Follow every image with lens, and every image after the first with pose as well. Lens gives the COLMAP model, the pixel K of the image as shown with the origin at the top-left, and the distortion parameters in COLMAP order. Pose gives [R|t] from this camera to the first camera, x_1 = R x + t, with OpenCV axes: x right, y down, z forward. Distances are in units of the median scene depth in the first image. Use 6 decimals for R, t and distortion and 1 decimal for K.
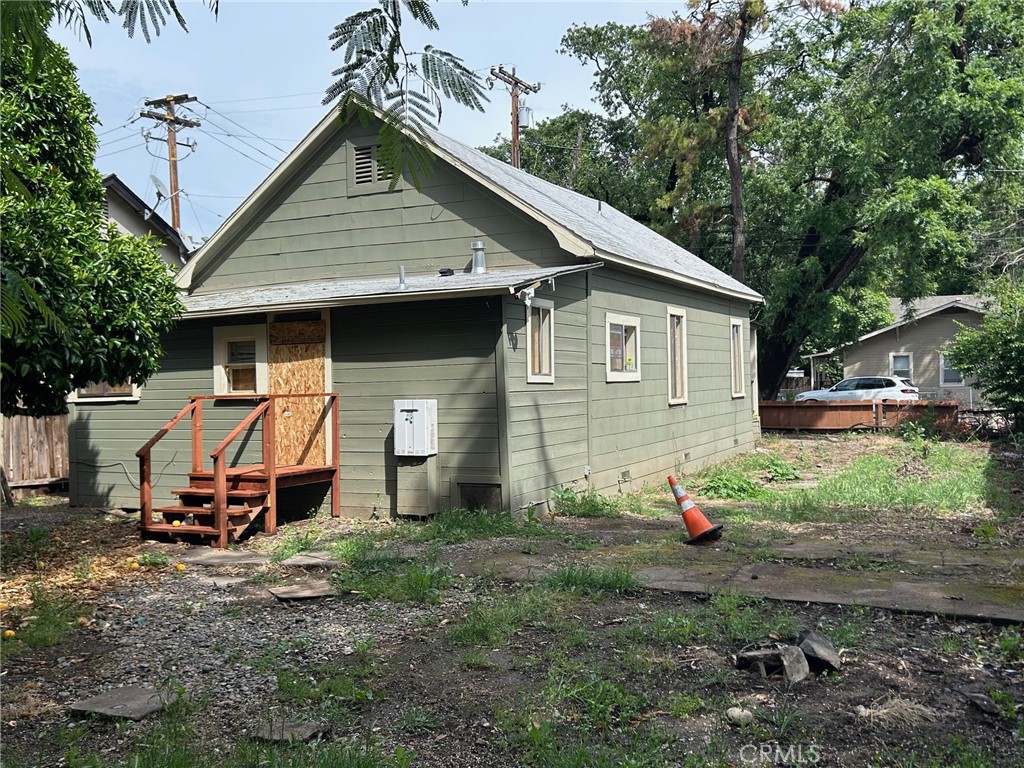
lens RADIAL K [[955.2, 0, 512.0], [0, 955.2, 384.0], [0, 0, 1]] dist [0.071842, -0.008003]
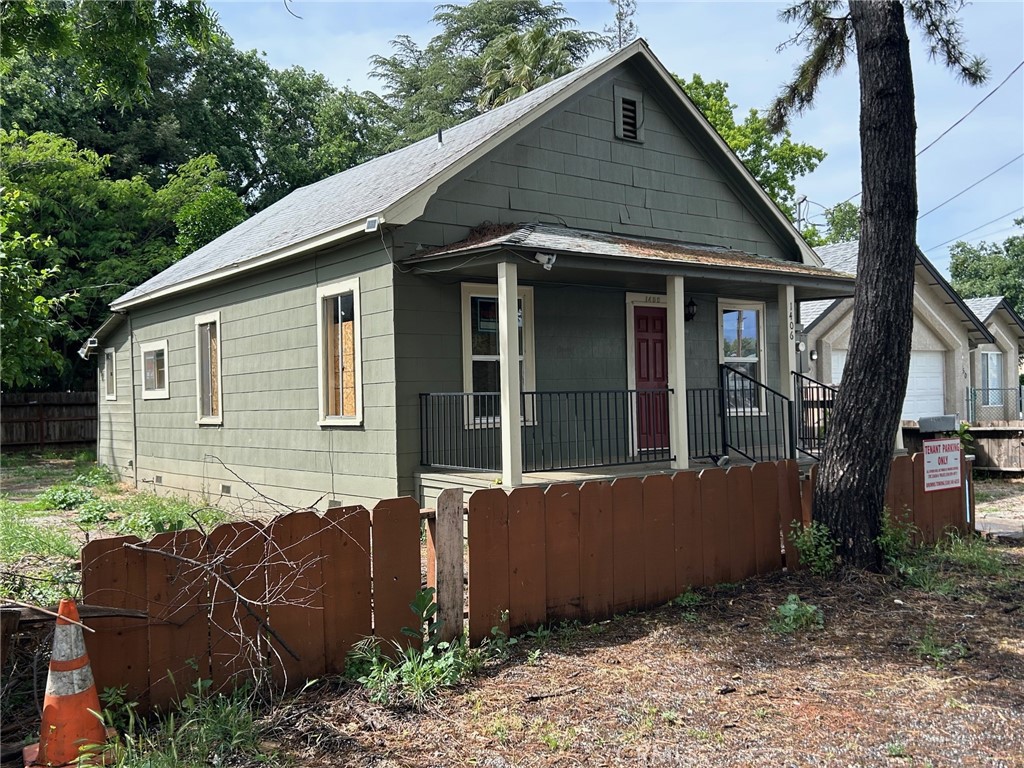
lens RADIAL K [[955.2, 0, 512.0], [0, 955.2, 384.0], [0, 0, 1]] dist [0.071842, -0.008003]
pose [[-0.450326, 0.017330, -0.892696, 0.893748], [0.027803, 0.999599, 0.005380, -0.013680], [0.892431, -0.022397, -0.450627, 1.762889]]
